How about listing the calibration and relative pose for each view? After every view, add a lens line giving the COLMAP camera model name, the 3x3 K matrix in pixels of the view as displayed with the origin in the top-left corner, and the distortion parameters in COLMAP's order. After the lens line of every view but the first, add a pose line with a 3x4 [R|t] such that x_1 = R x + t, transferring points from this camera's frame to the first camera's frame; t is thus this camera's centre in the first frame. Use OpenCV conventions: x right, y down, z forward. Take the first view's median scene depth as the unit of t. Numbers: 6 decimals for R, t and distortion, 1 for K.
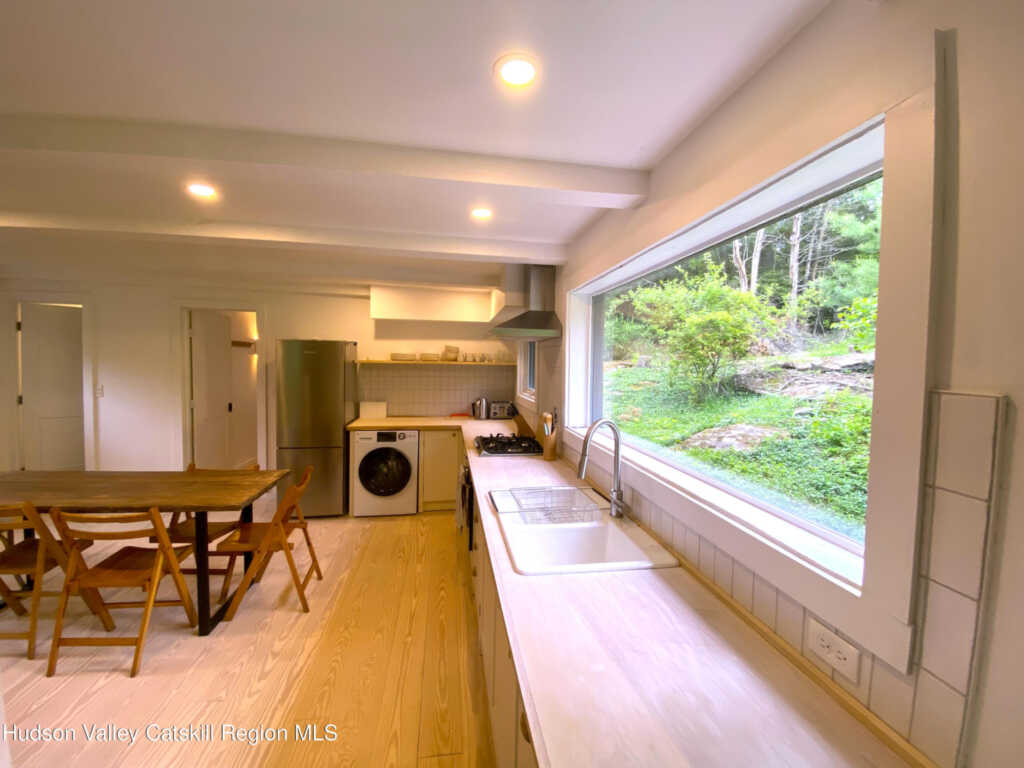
lens RADIAL K [[407.5, 0, 512.0], [0, 407.5, 384.0], [0, 0, 1]] dist [0.000187, -0.000002]
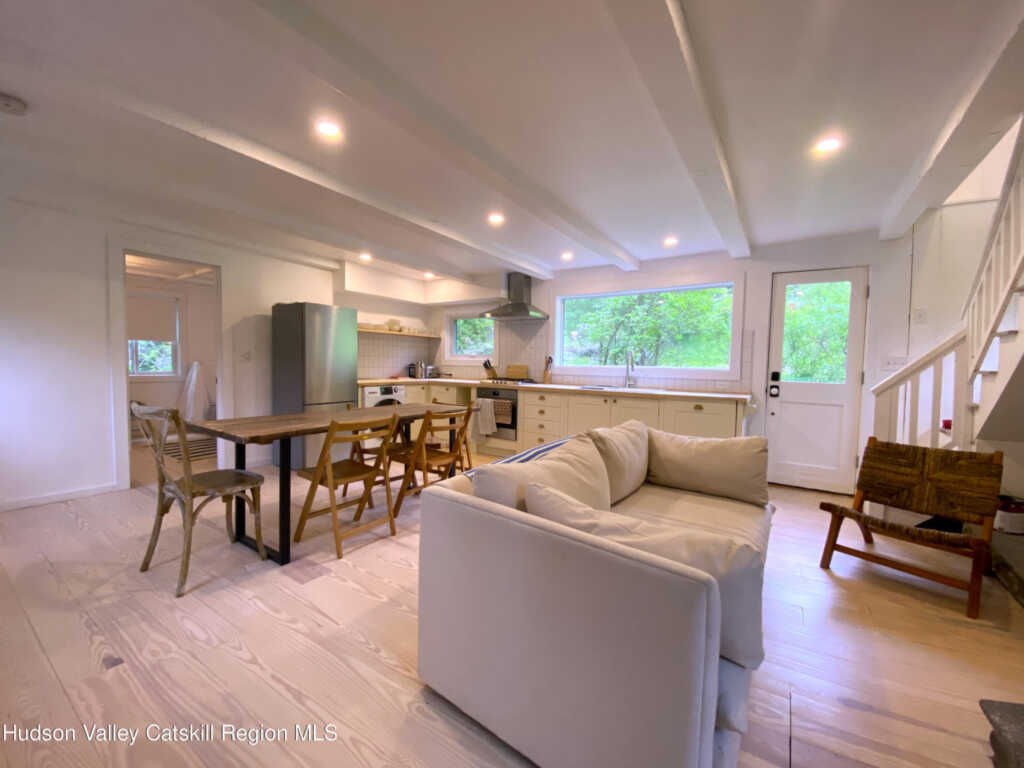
lens RADIAL K [[413.2, 0, 512.0], [0, 413.2, 384.0], [0, 0, 1]] dist [-0.000005, -0.008381]
pose [[0.669263, -0.044900, 0.741667, -0.966186], [0.029420, 0.998991, 0.033930, 0.078602], [-0.742442, -0.000888, 0.669909, -0.099840]]
